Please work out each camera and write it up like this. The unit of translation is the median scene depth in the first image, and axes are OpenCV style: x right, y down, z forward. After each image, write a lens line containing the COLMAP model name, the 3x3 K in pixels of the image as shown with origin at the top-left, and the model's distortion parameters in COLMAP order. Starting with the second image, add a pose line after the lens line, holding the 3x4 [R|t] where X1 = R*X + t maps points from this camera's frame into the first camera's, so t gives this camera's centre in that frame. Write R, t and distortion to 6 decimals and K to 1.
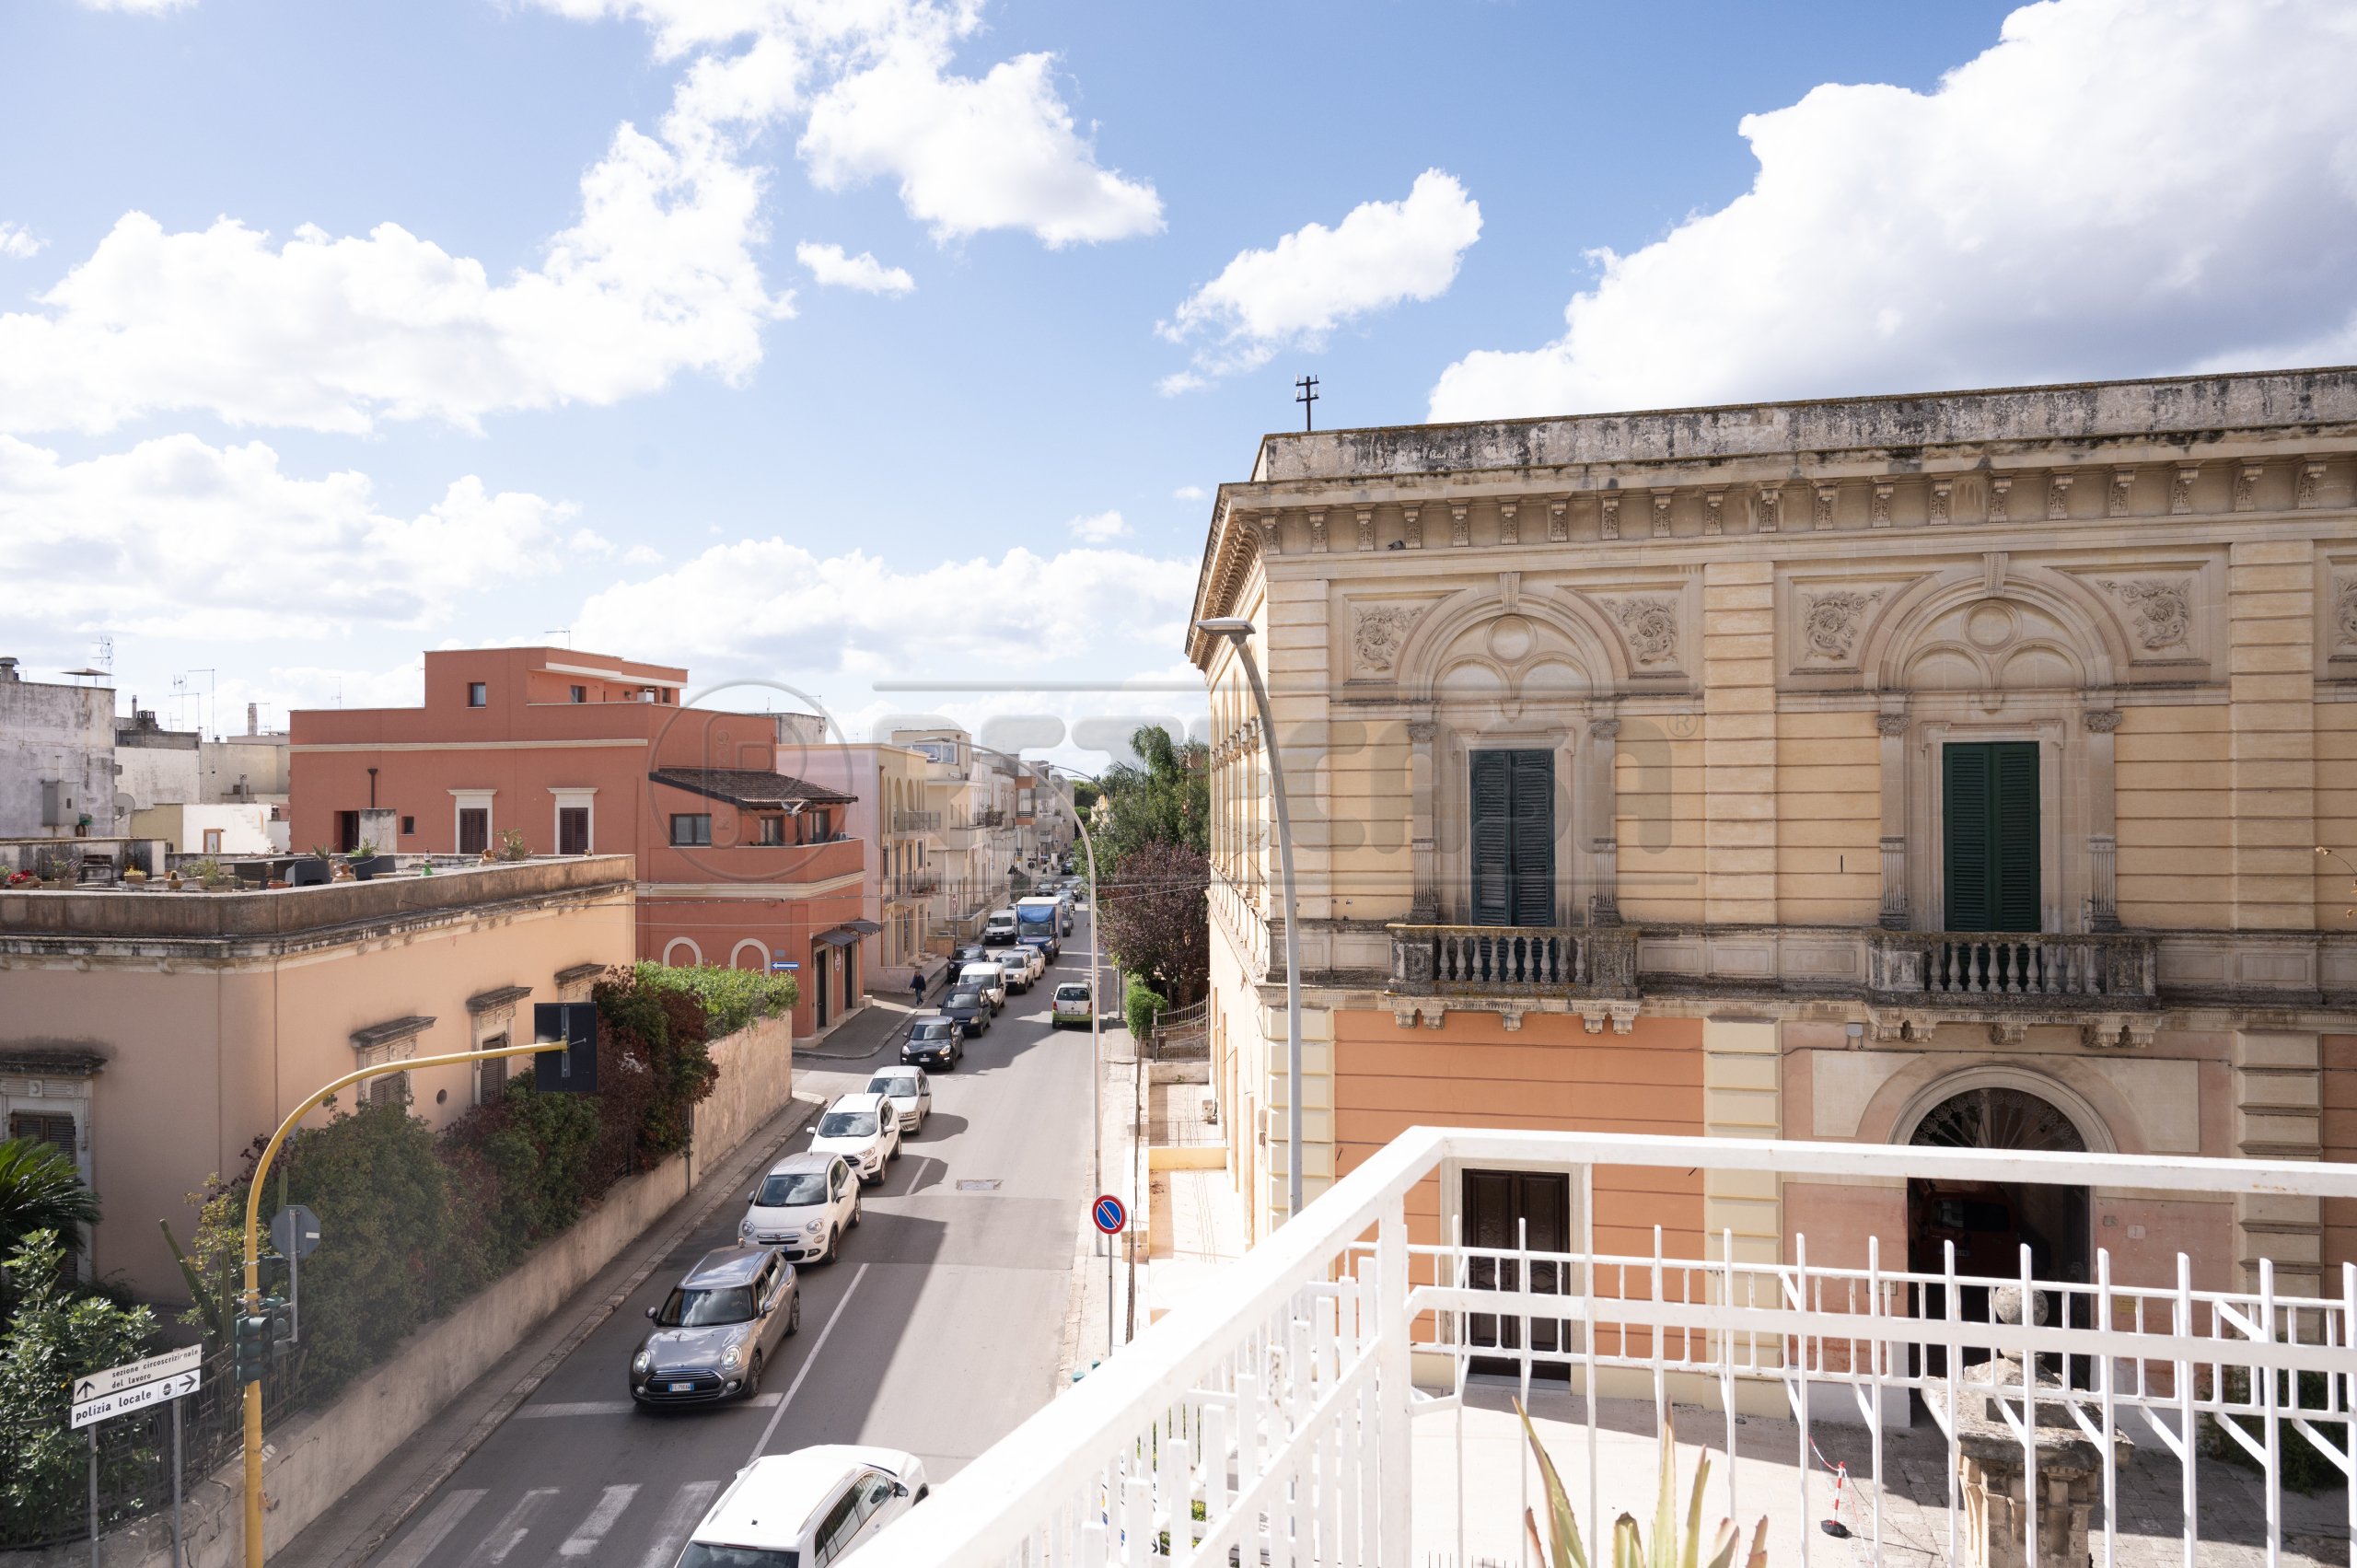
lens RADIAL K [[1554.2, 0, 1138.8], [0, 1554.2, 789.4], [0, 0, 1]] dist [-0.024116, 0.018774]
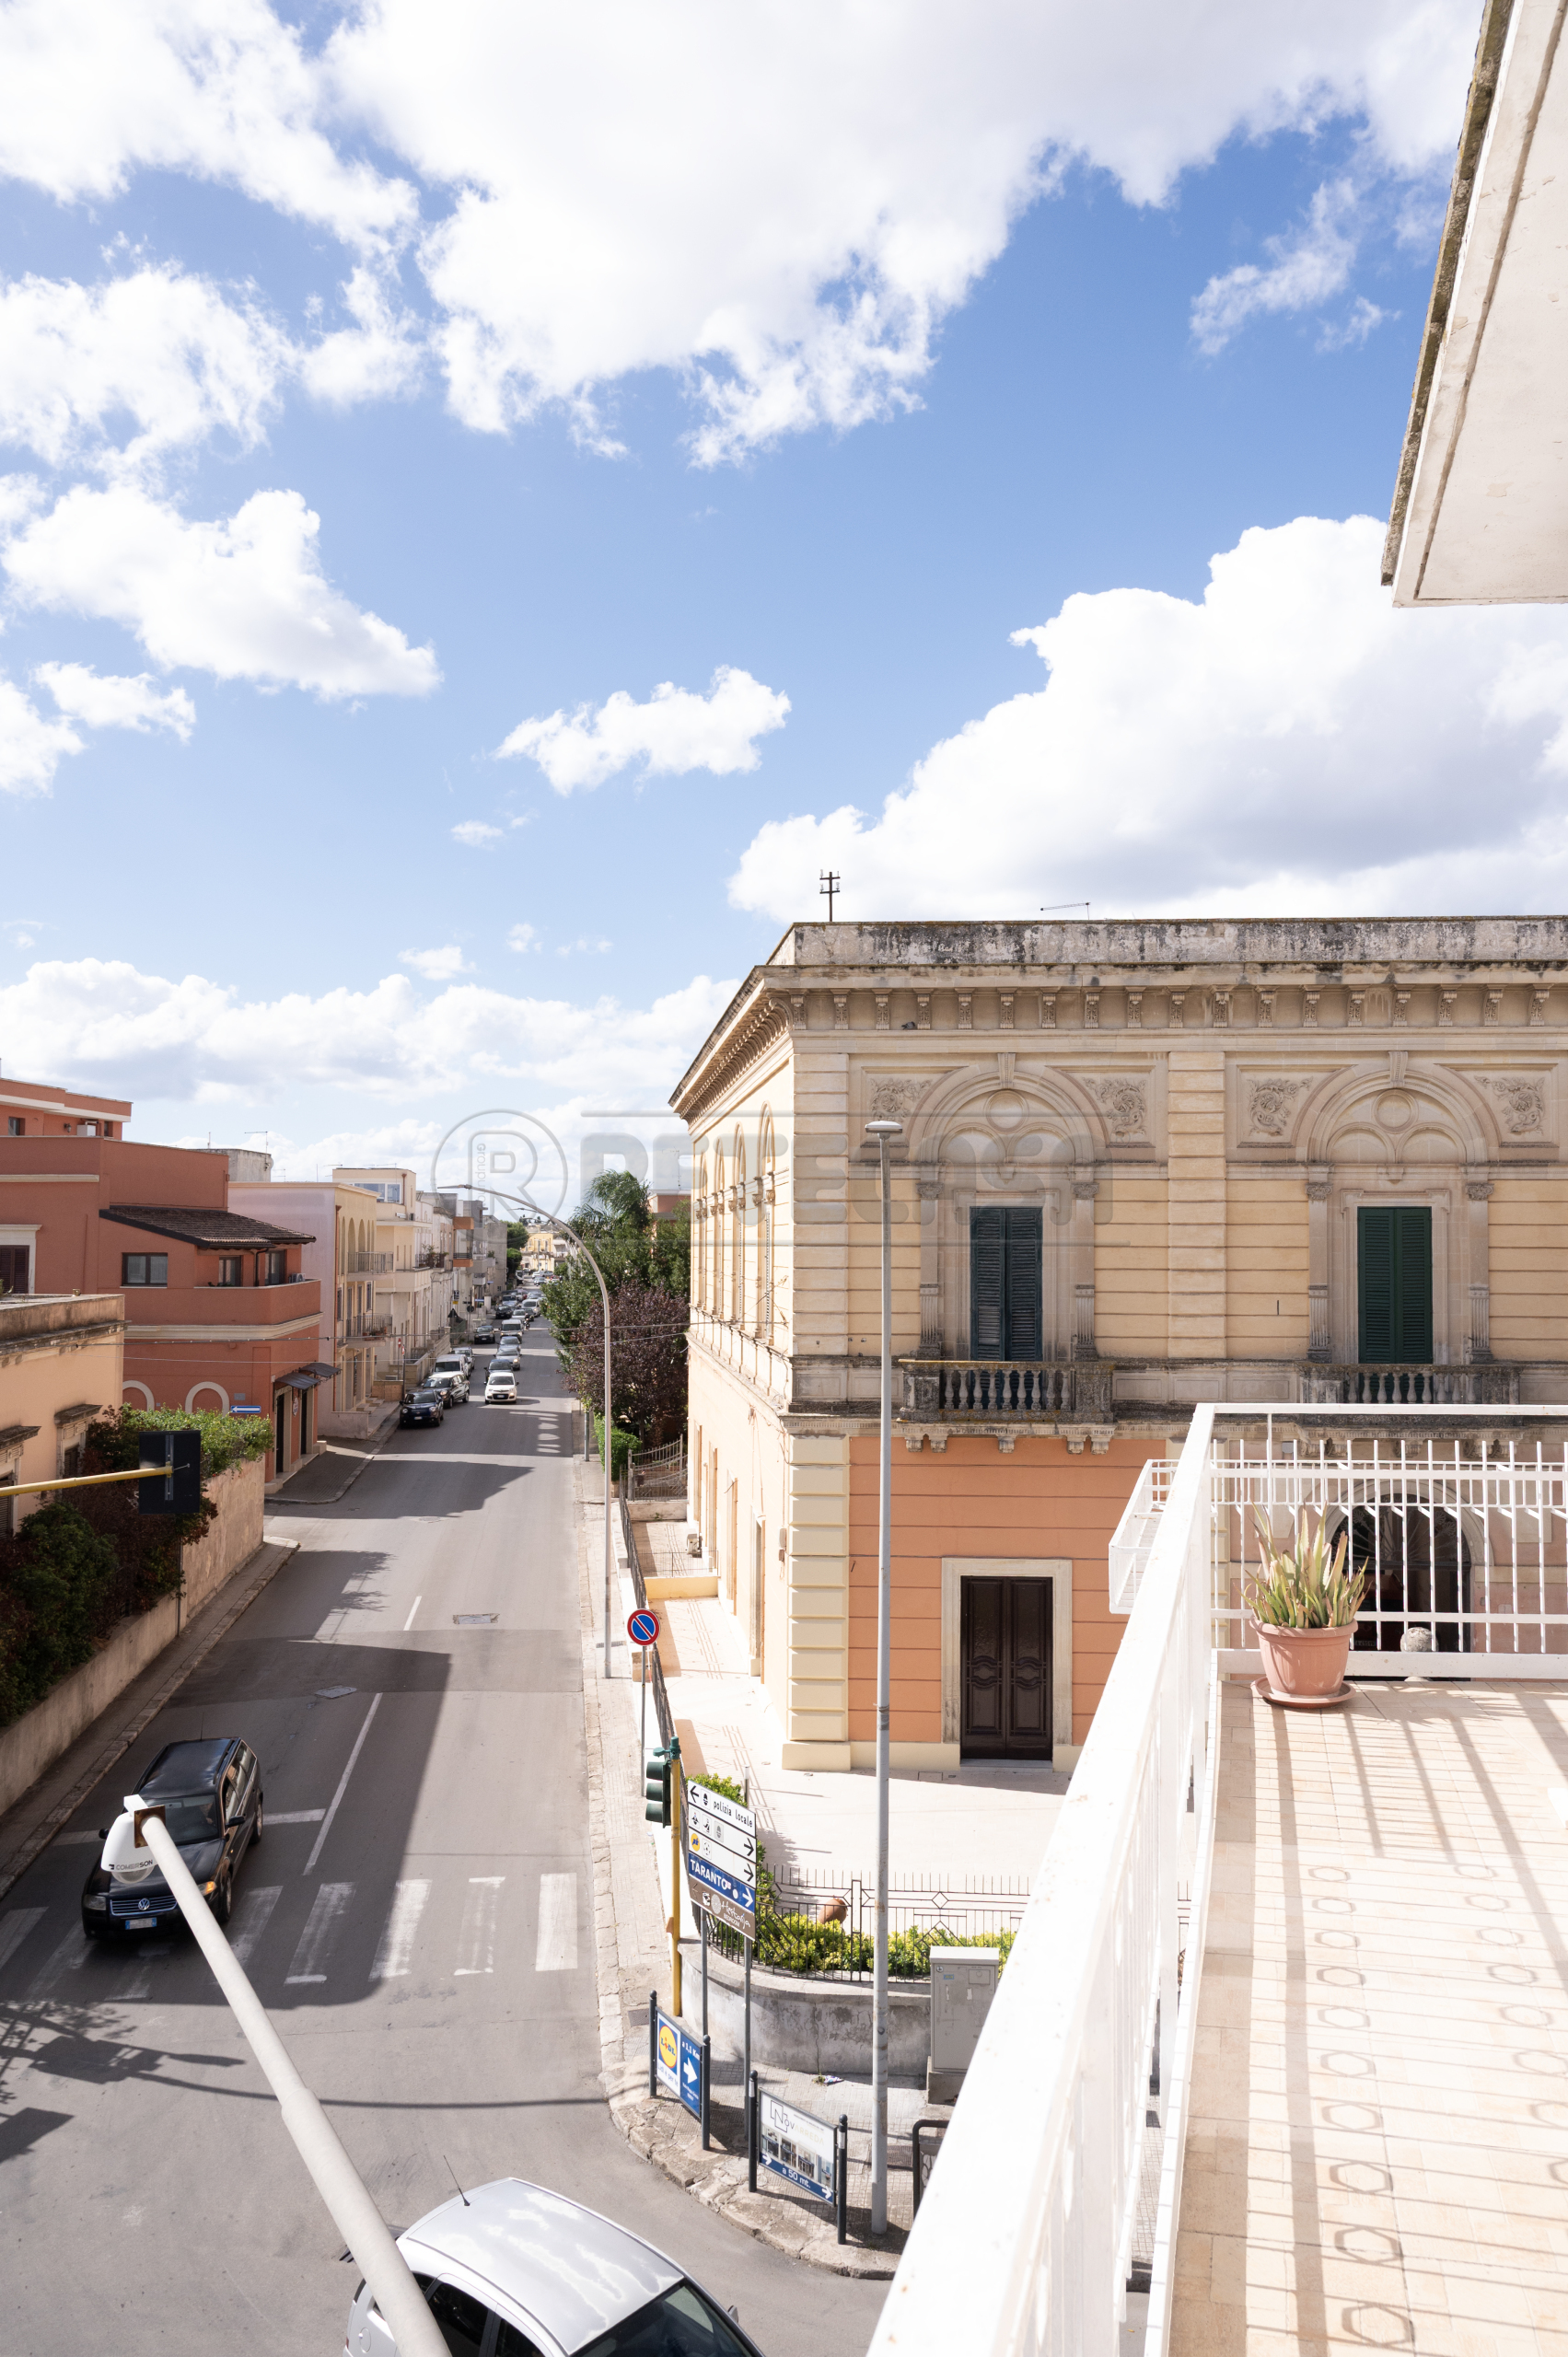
lens RADIAL K [[1609.9, 0, 846.3], [0, 1609.9, 1178.3], [0, 0, 1]] dist [-0.017451, 0.012835]
pose [[0.983591, 0.019355, 0.179372, -0.089203], [-0.013251, 0.999294, -0.035169, -0.003192], [-0.179926, 0.032215, 0.983152, -0.147667]]
